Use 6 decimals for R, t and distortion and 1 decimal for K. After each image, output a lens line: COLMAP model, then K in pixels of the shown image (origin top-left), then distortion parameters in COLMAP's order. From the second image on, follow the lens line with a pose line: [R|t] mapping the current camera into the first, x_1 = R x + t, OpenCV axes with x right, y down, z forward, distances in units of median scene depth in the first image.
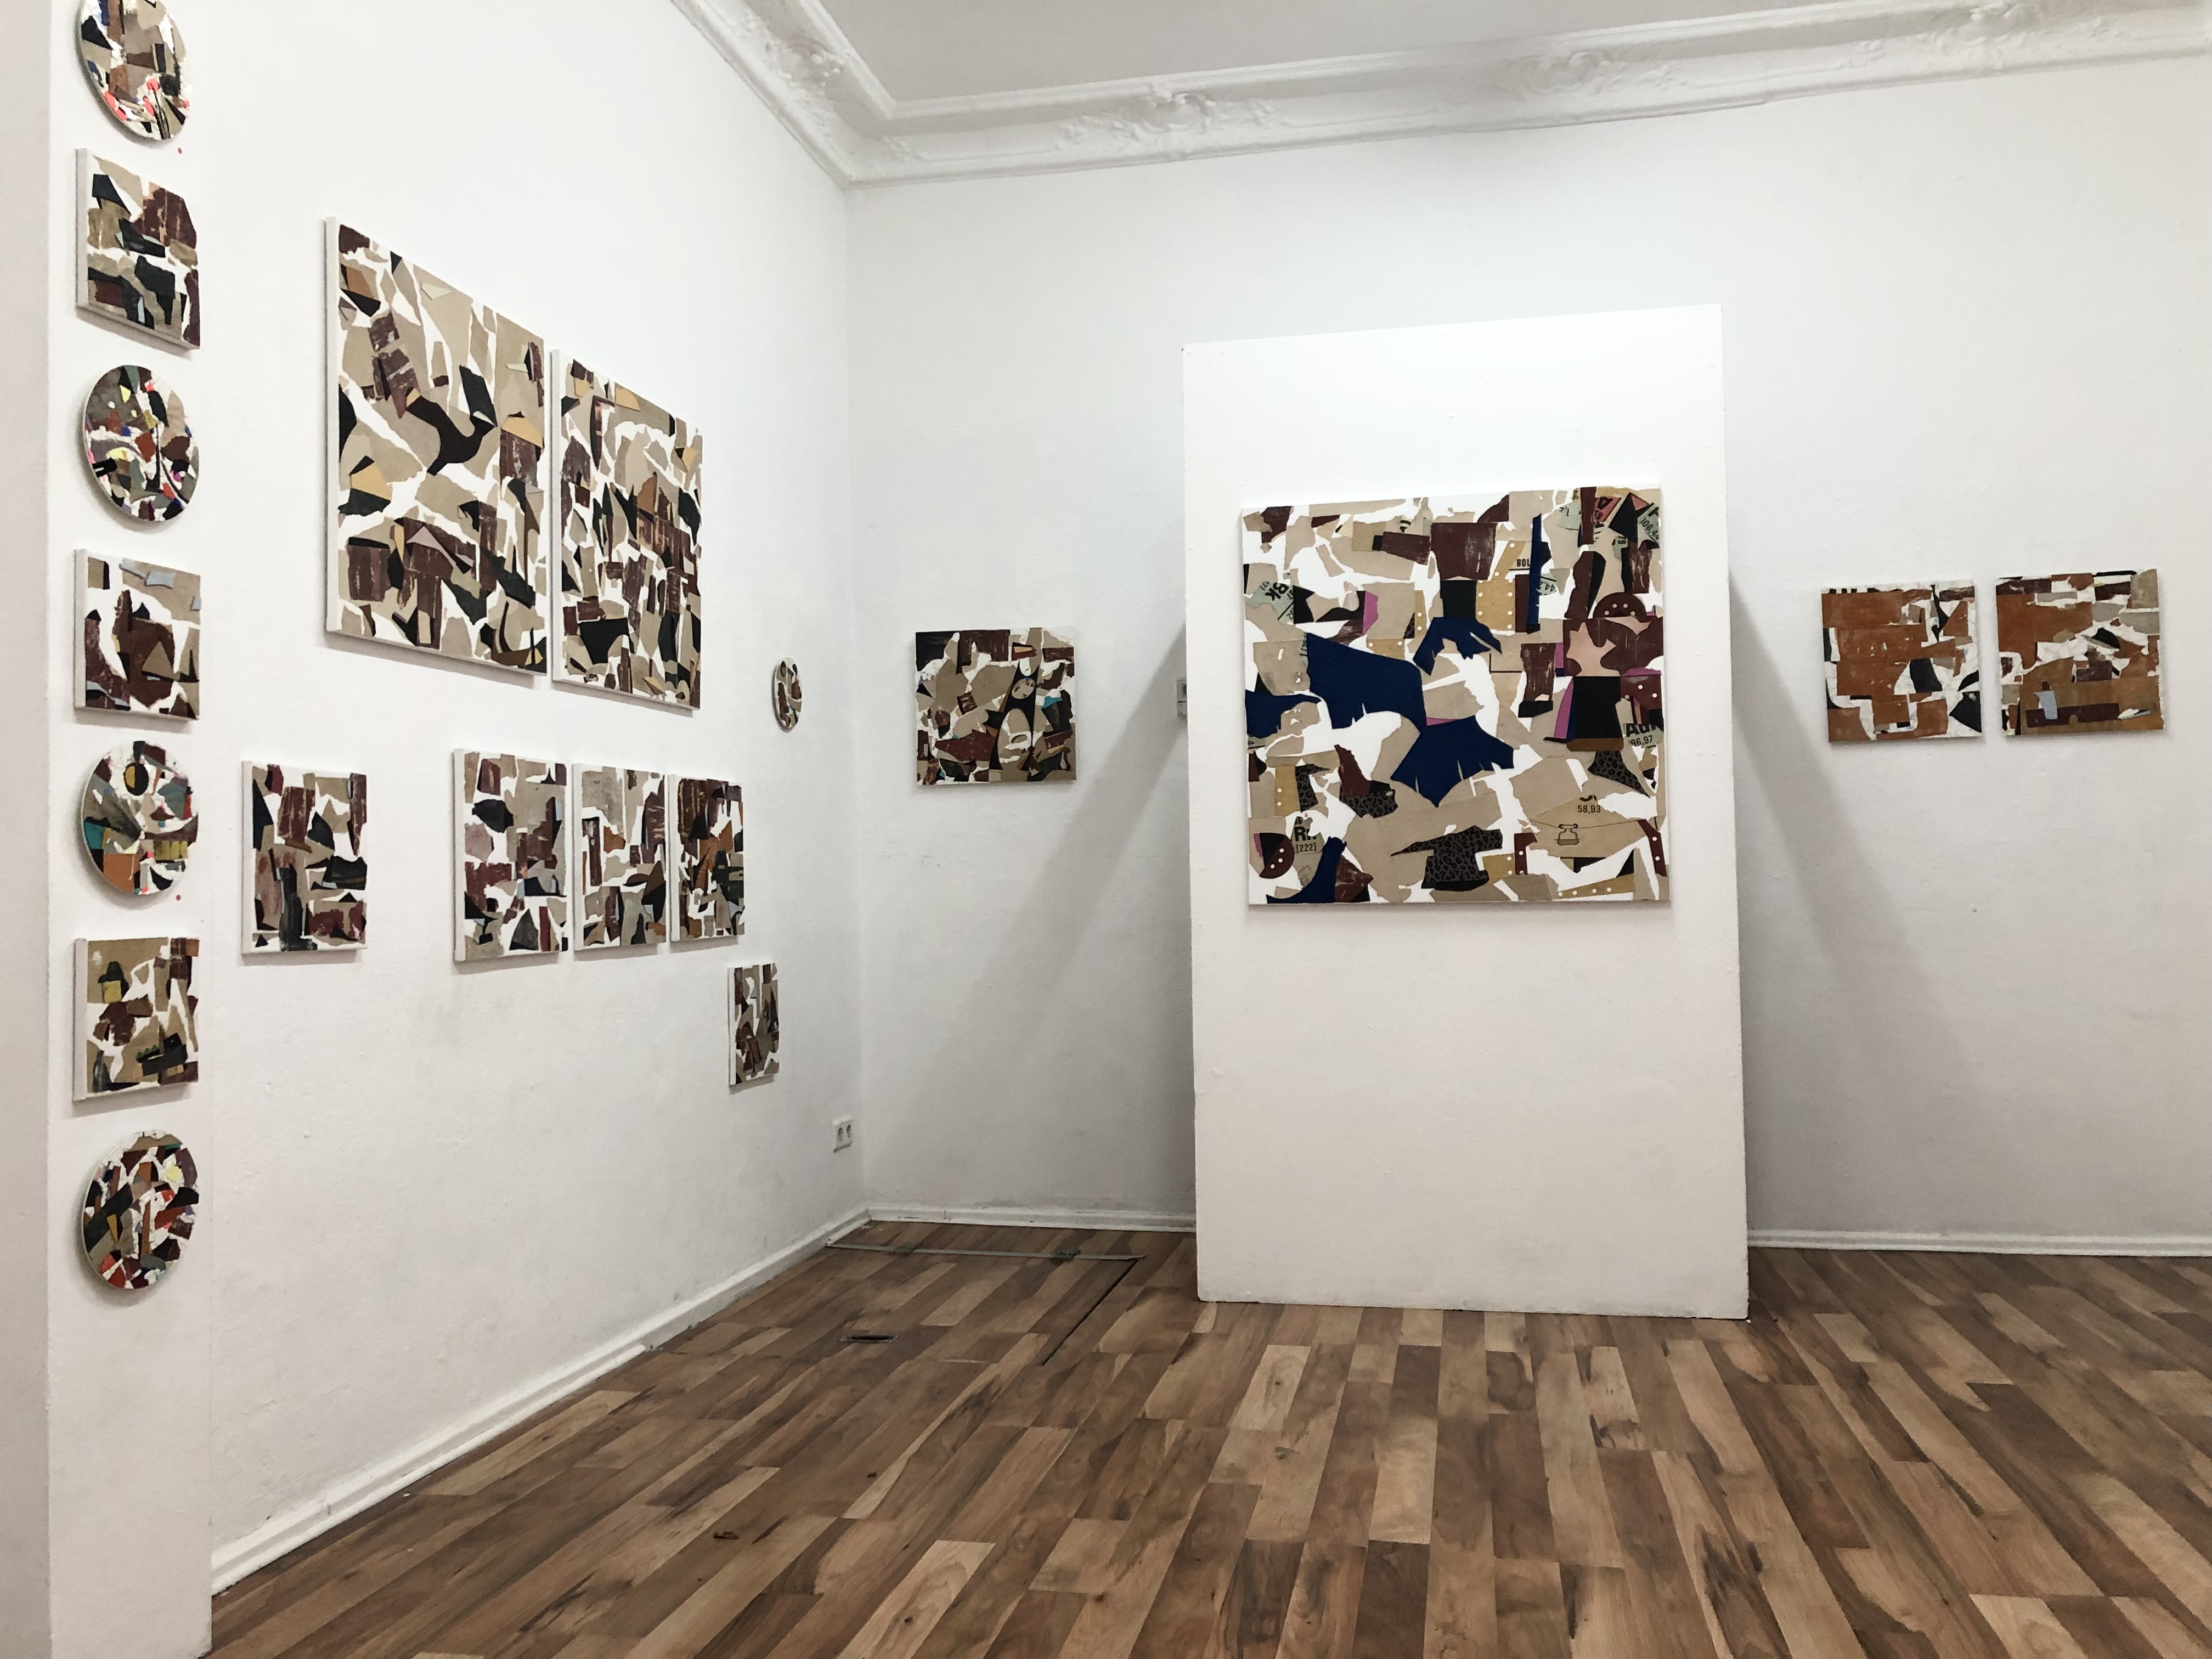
lens RADIAL K [[1812.4, 0, 1122.7], [0, 1812.4, 842.1], [0, 0, 1]] dist [0.019326, 0.013916]
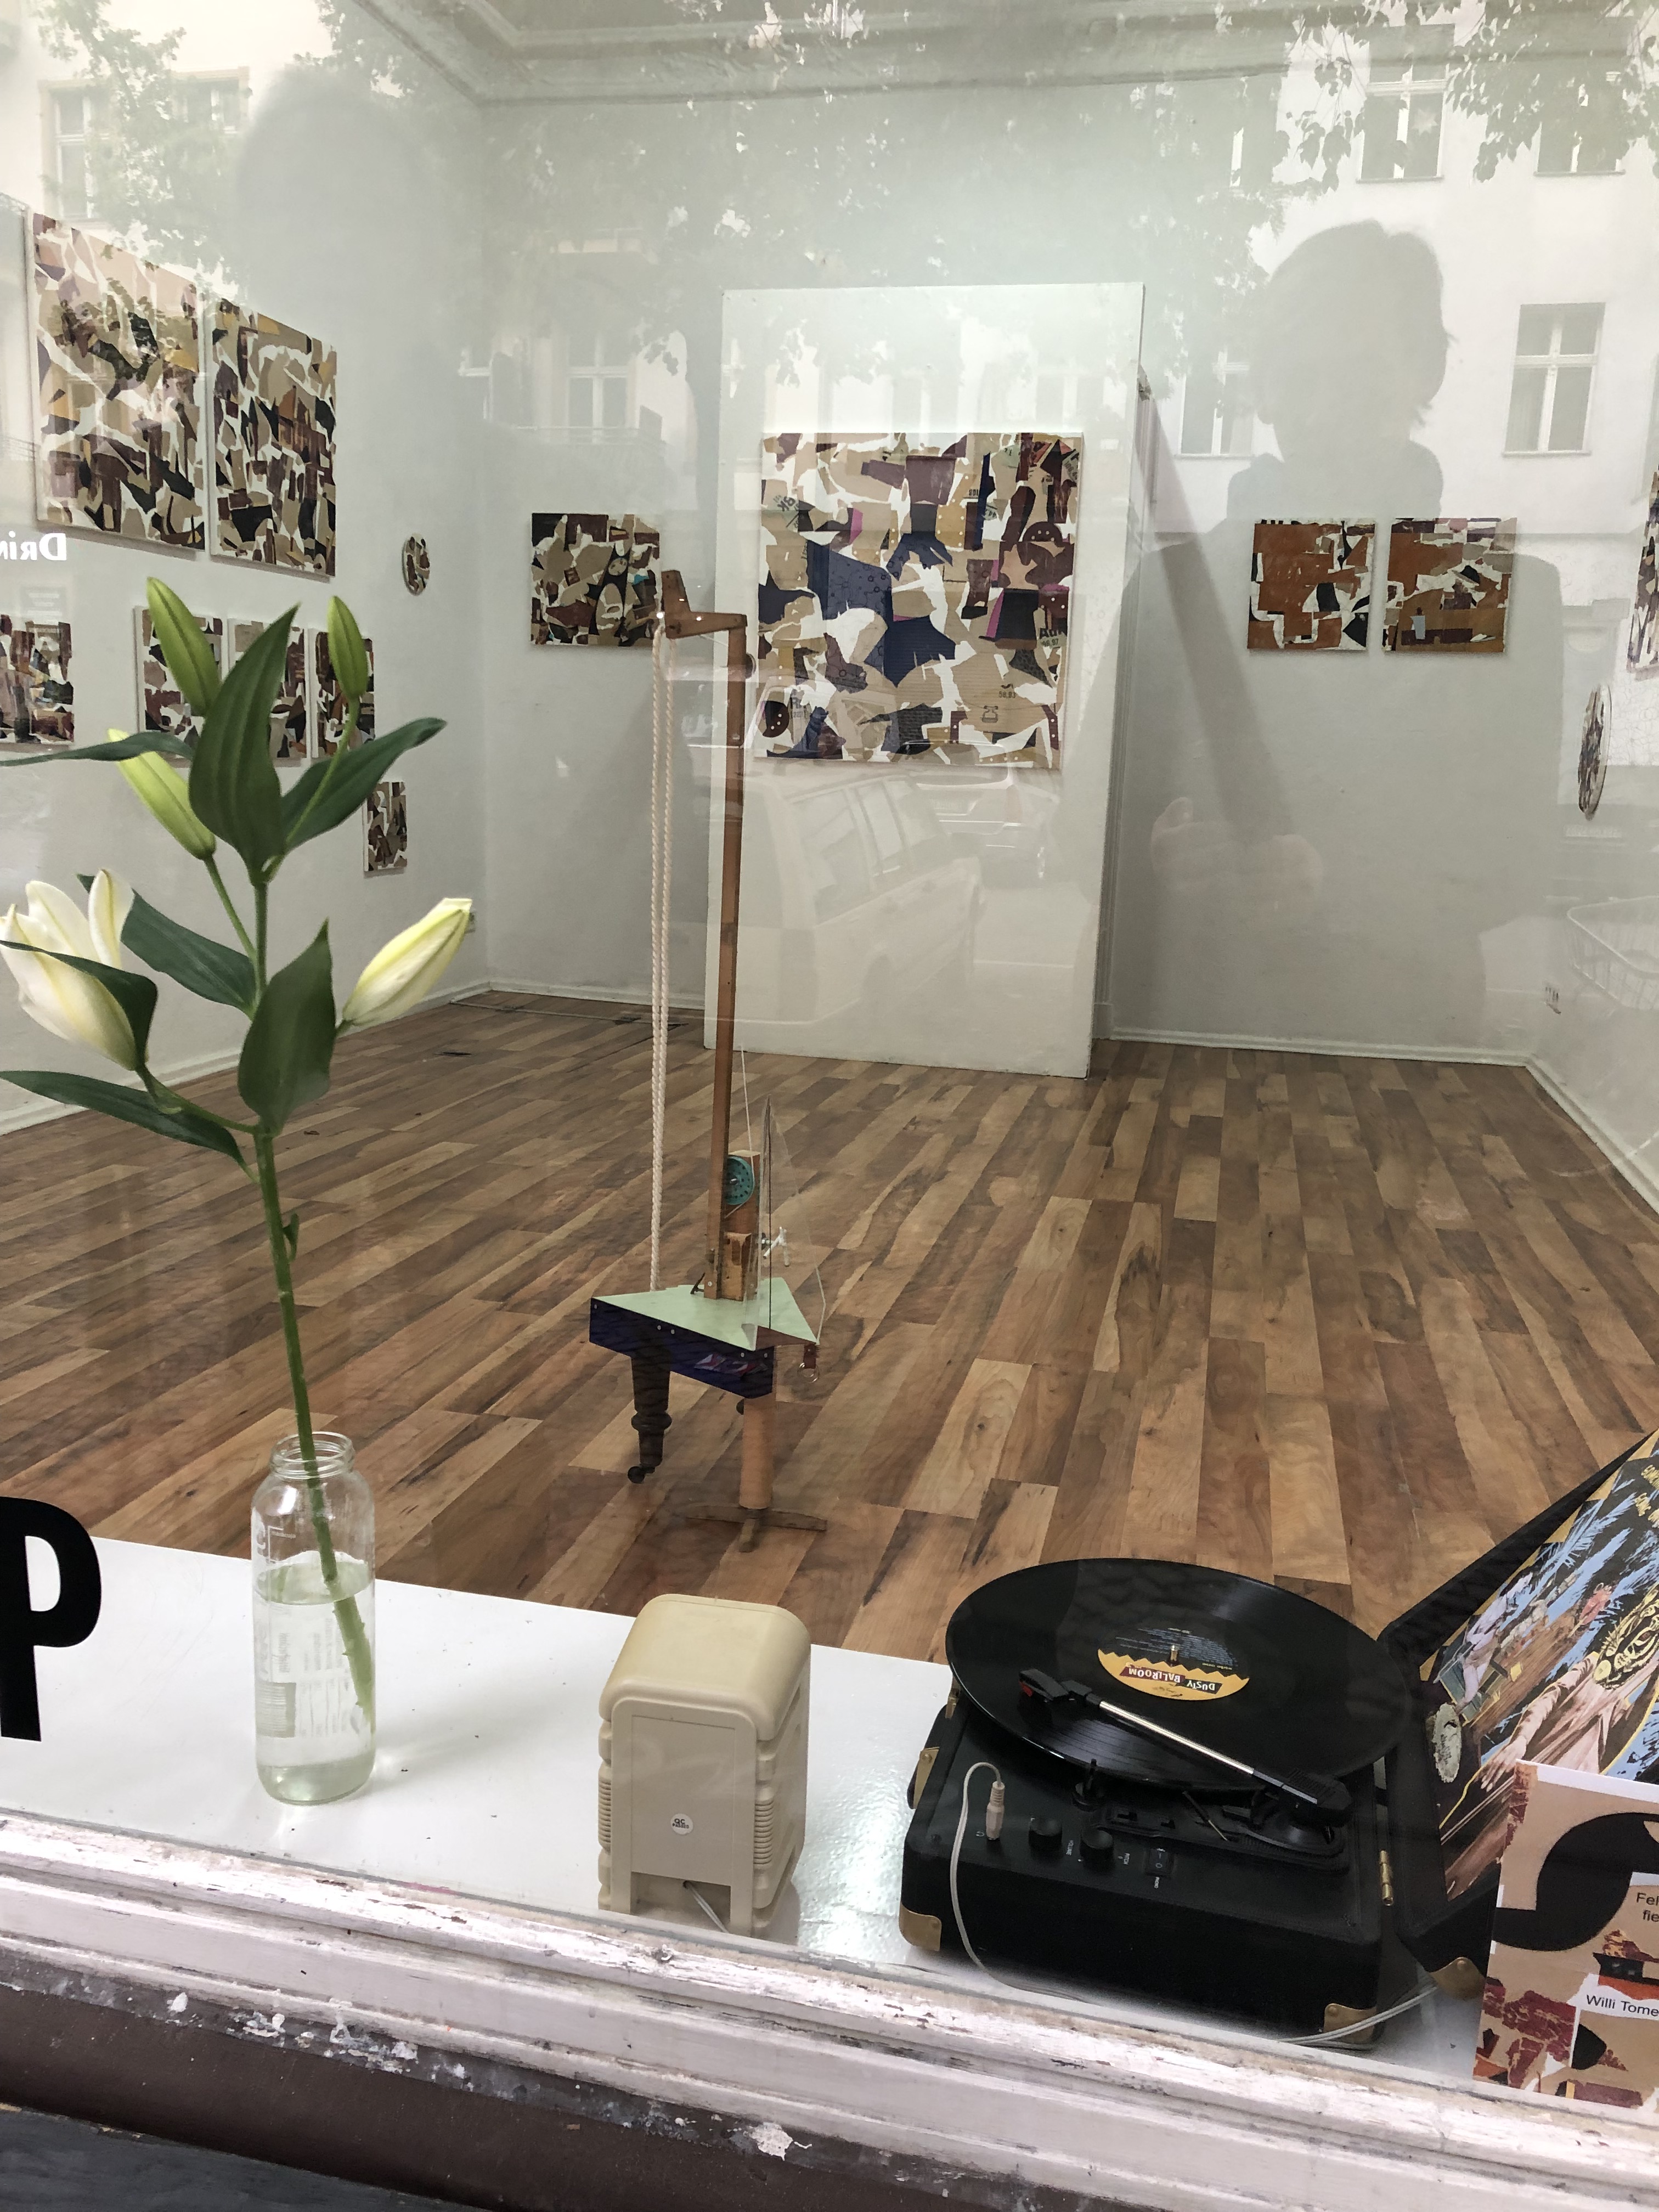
lens RADIAL K [[1812.4, 0, 809.8], [0, 1812.4, 1104.9], [0, 0, 1]] dist [0.019326, 0.013916]
pose [[0.997192, 0.063927, -0.039005, 0.183000], [-0.053746, 0.973634, 0.221695, -0.012421], [0.052149, -0.218977, 0.974336, -0.337893]]
